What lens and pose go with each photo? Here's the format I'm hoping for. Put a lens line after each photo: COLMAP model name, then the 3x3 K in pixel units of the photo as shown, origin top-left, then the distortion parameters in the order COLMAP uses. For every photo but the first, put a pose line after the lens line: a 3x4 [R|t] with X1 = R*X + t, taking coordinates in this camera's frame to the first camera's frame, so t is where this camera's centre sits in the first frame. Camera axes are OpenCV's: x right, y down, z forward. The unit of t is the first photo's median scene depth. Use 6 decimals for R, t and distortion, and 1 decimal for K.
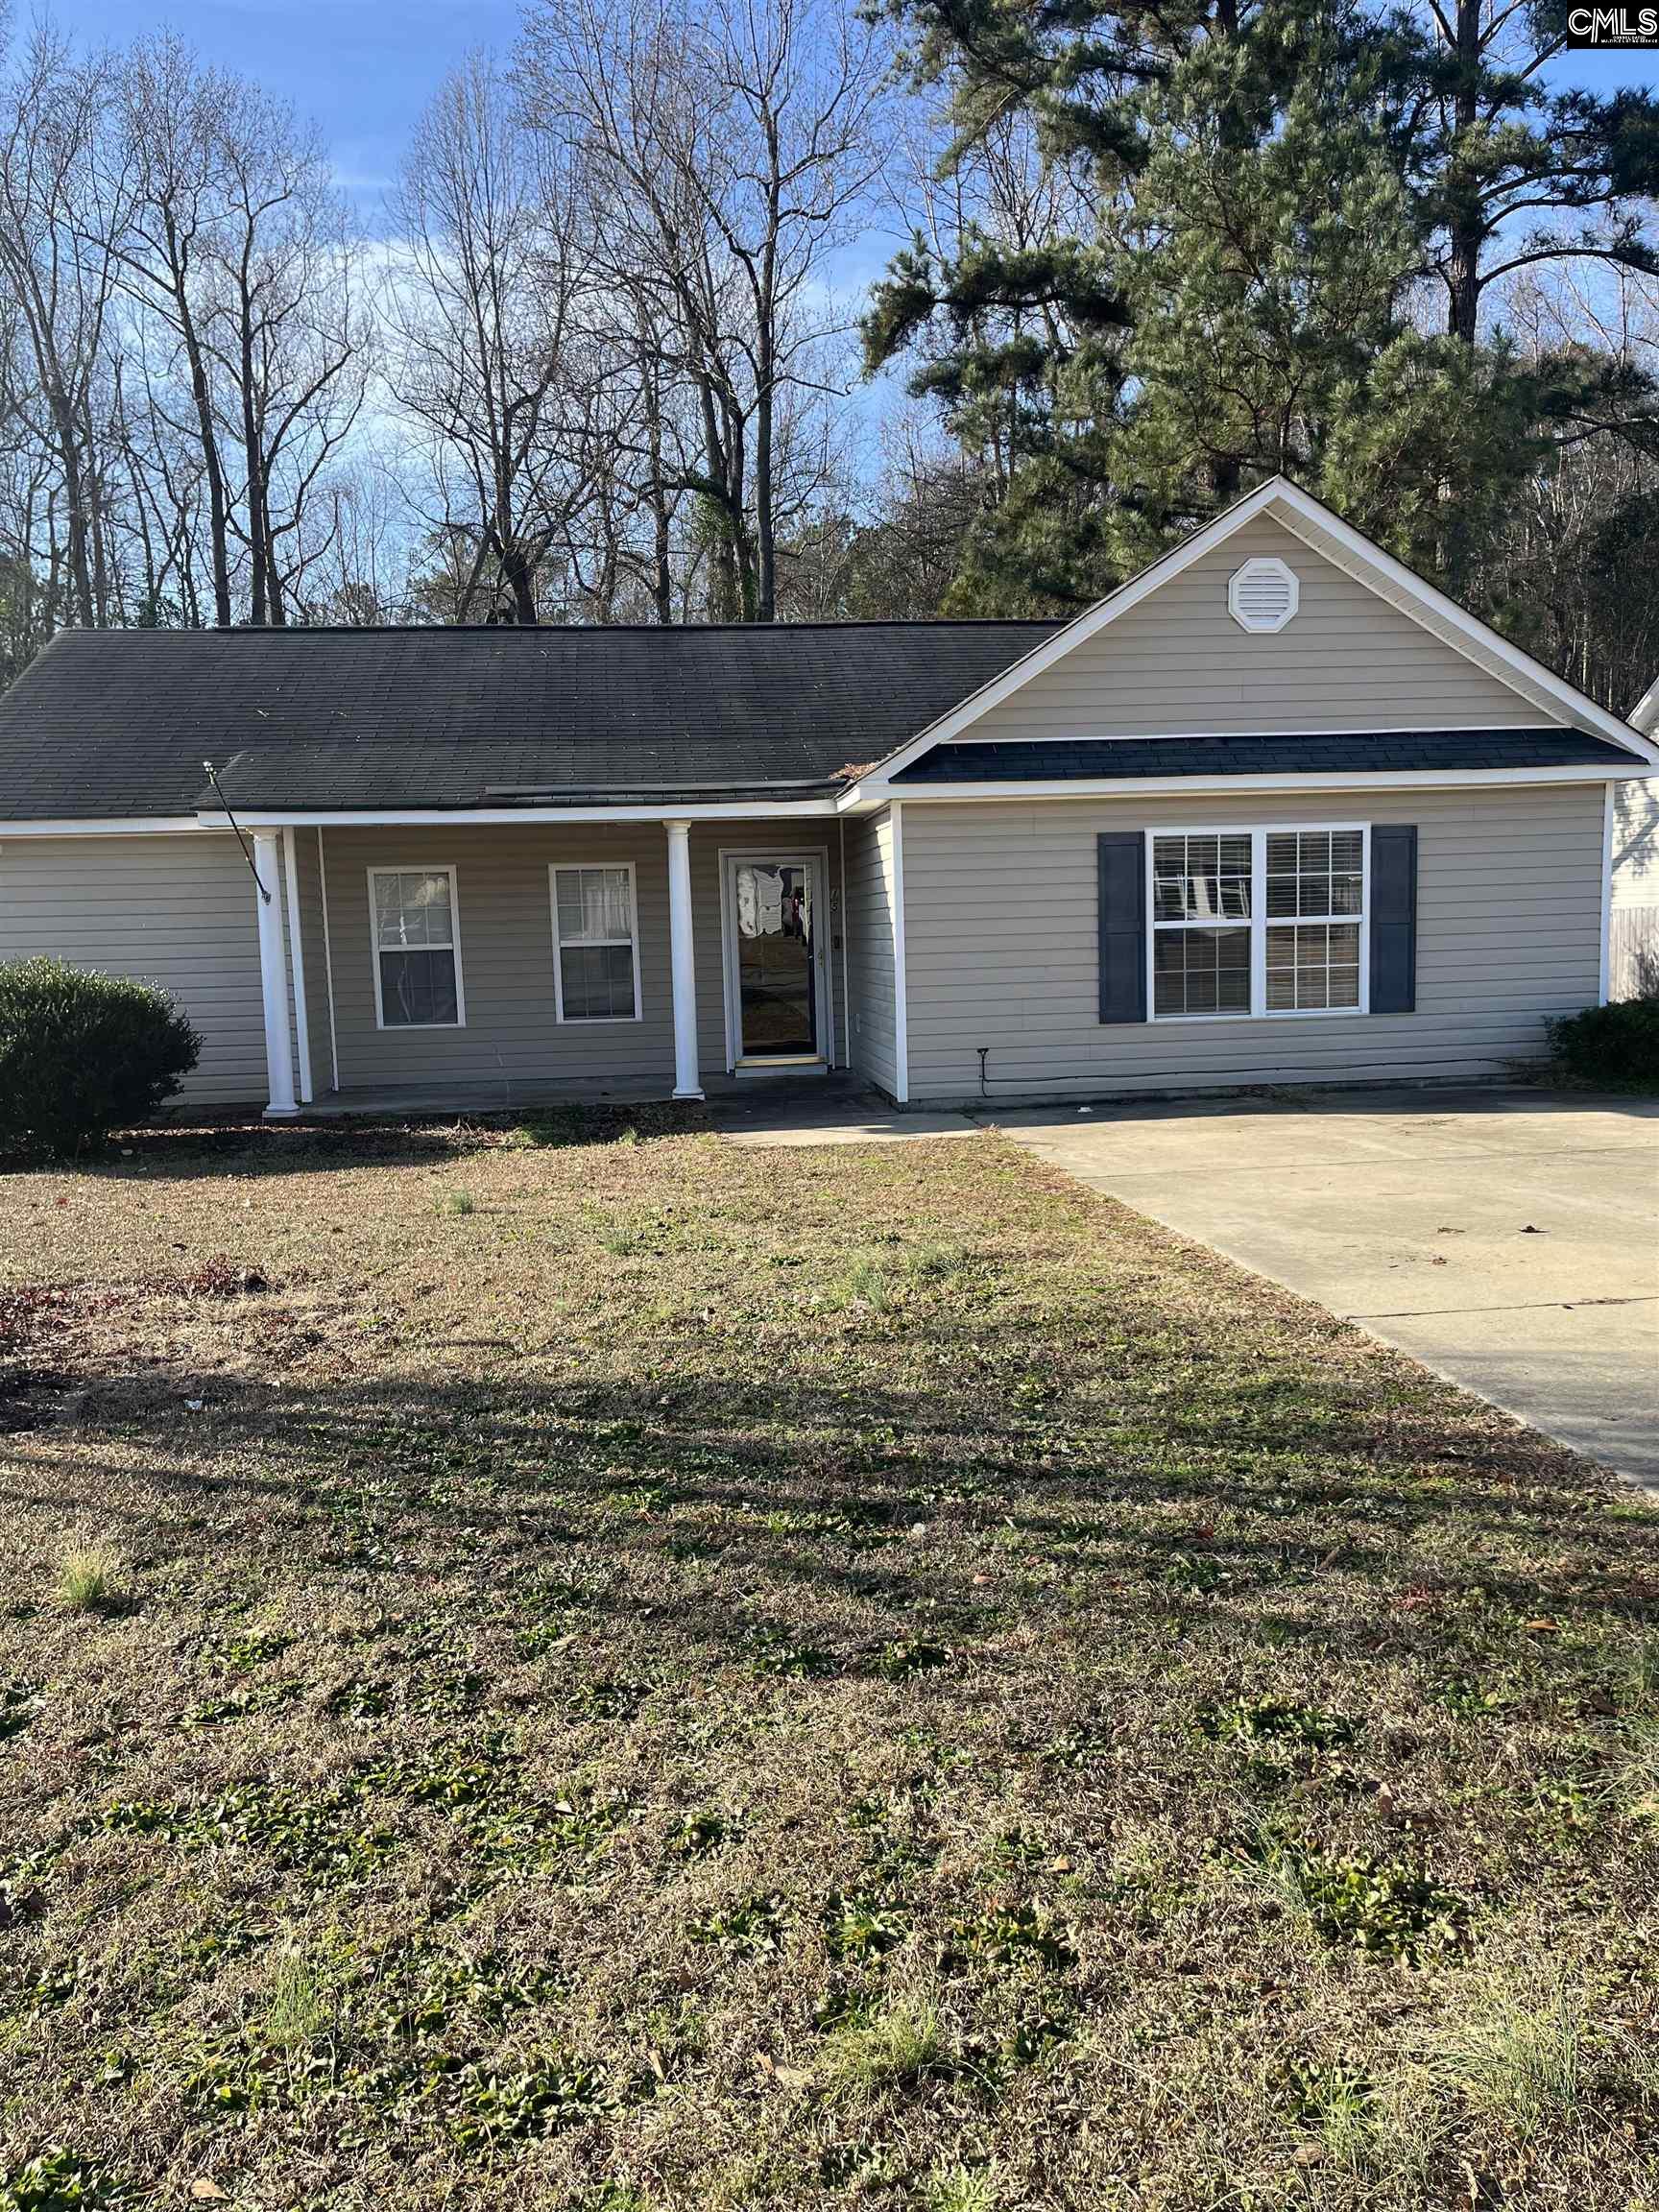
lens RADIAL K [[1667.3, 0, 829.5], [0, 1667.3, 1106.0], [0, 0, 1]] dist [0.061952, -0.076433]
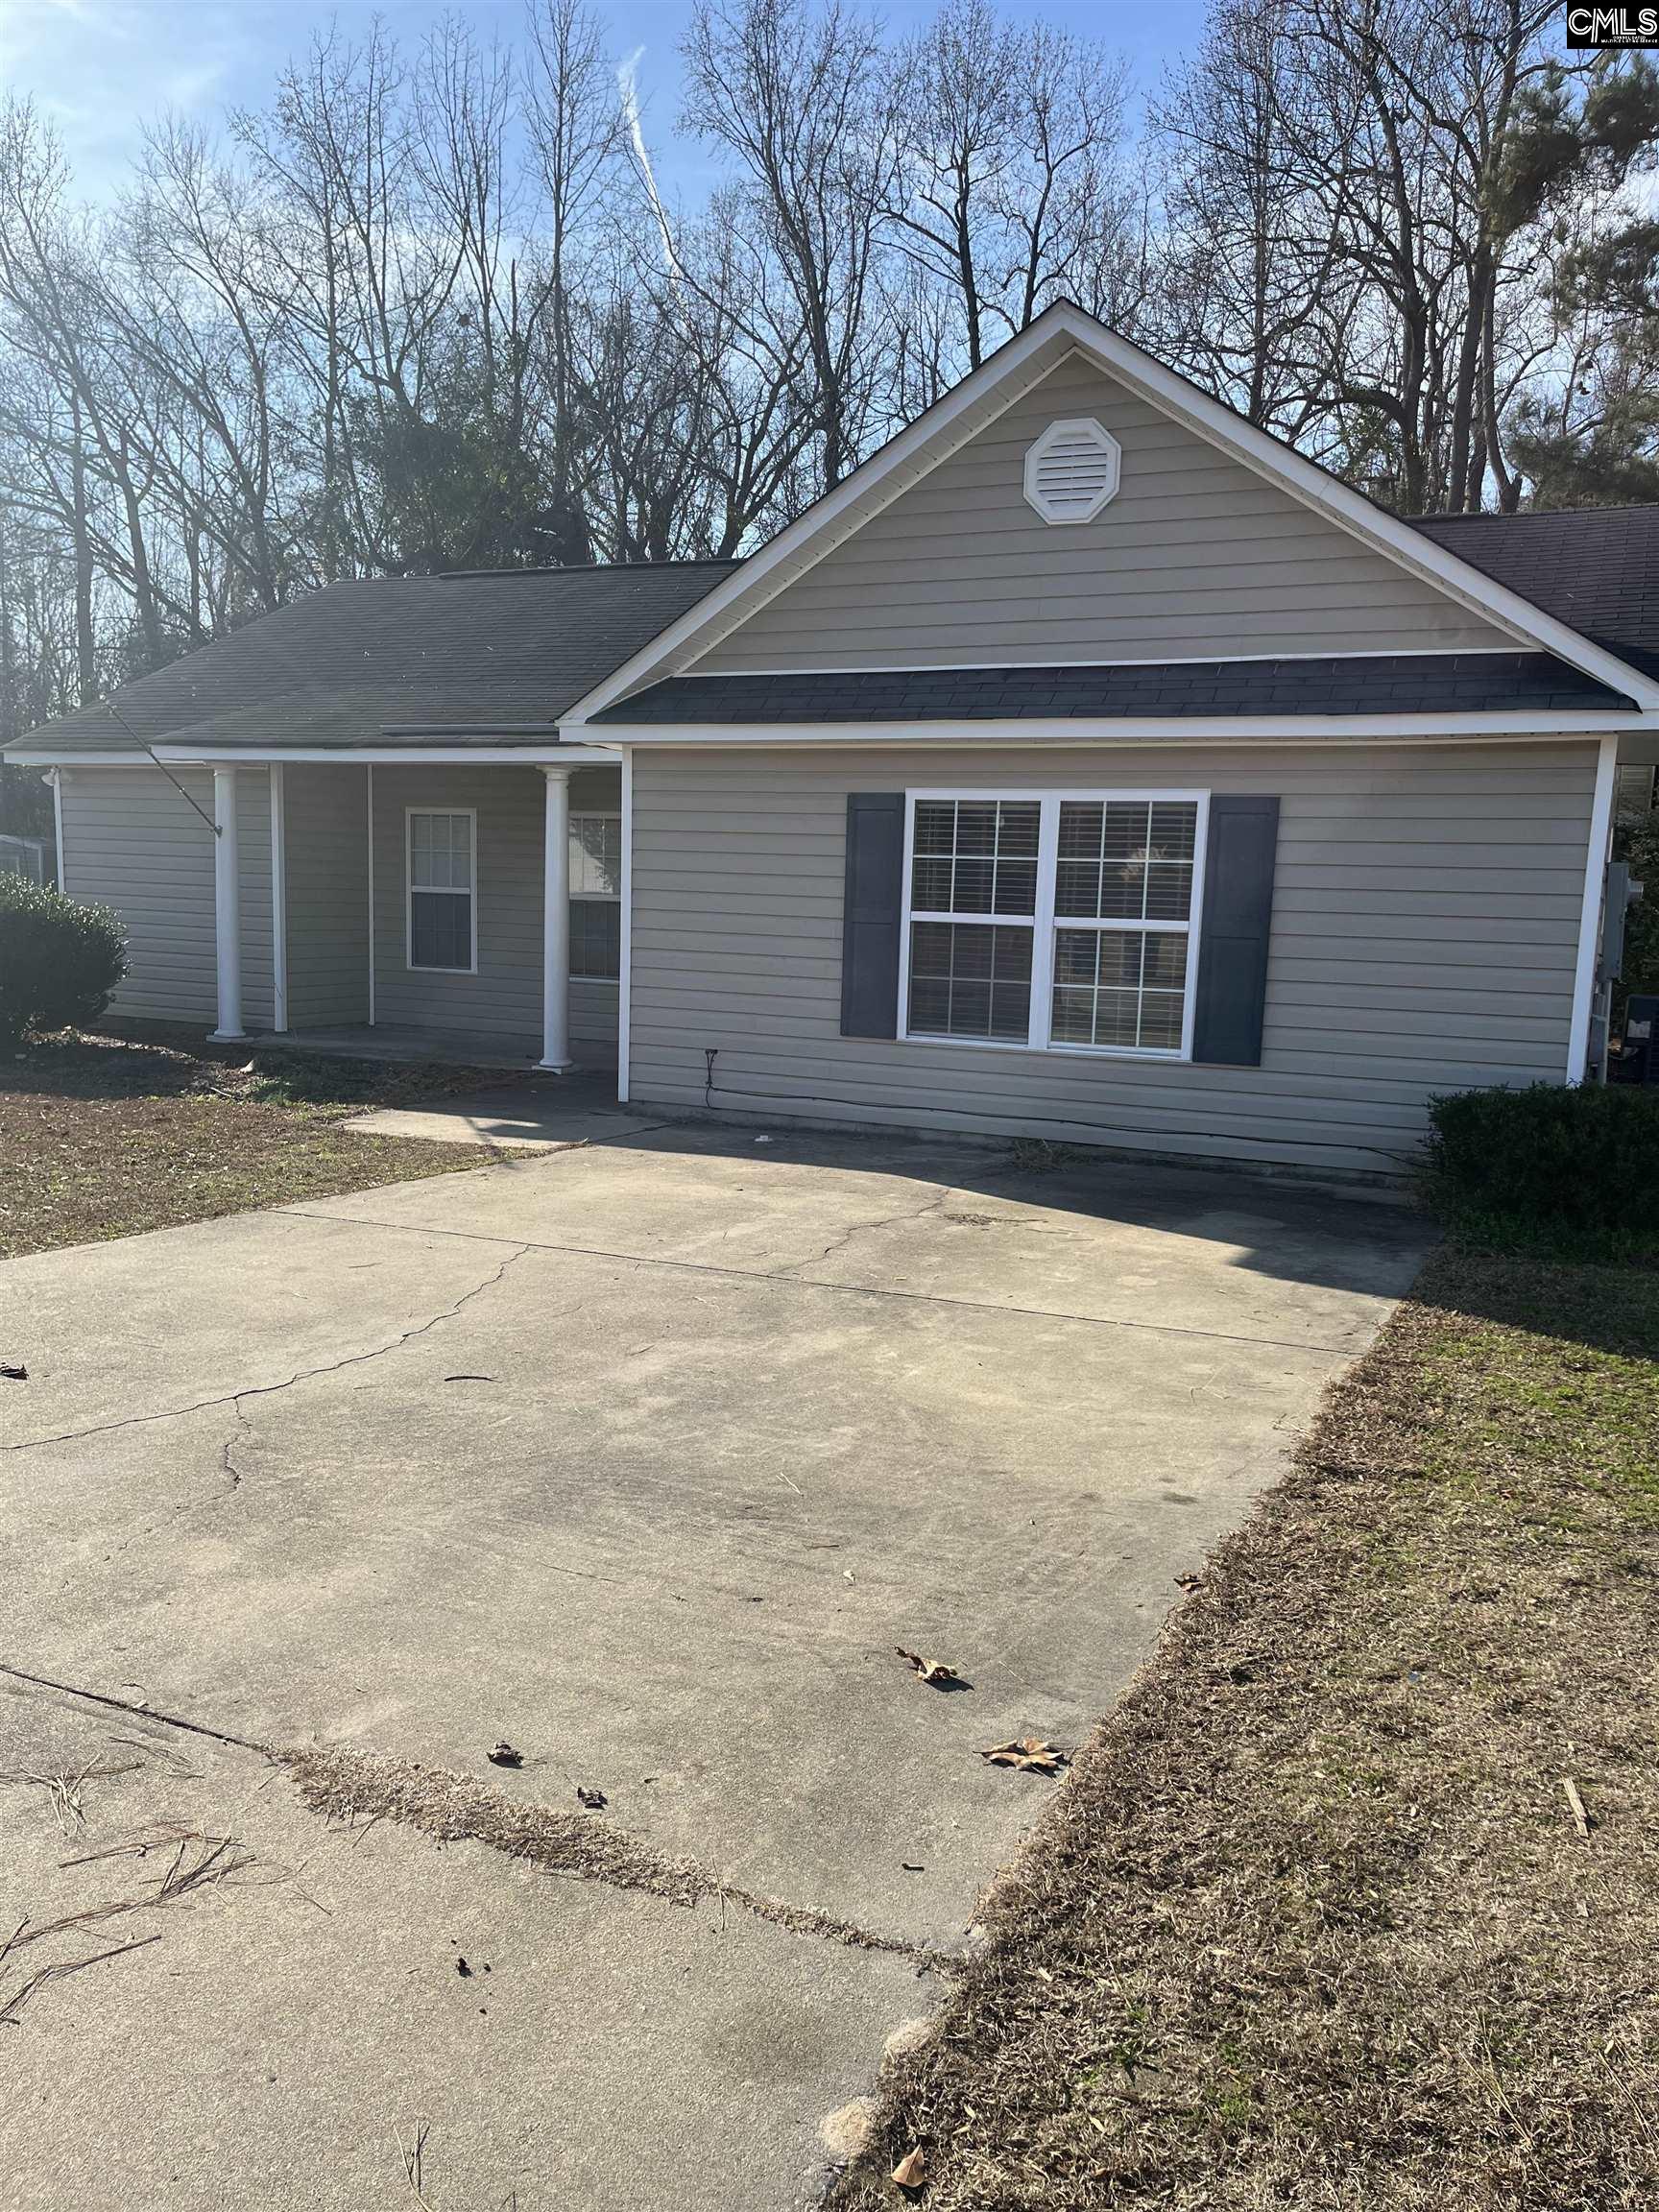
lens RADIAL K [[1667.3, 0, 829.5], [0, 1667.3, 1106.0], [0, 0, 1]] dist [0.061952, -0.076433]
pose [[0.851104, 0.127137, -0.509371, 0.561410], [-0.114300, 0.991834, 0.056575, -0.059703], [0.512404, 0.010070, 0.858686, 0.318183]]
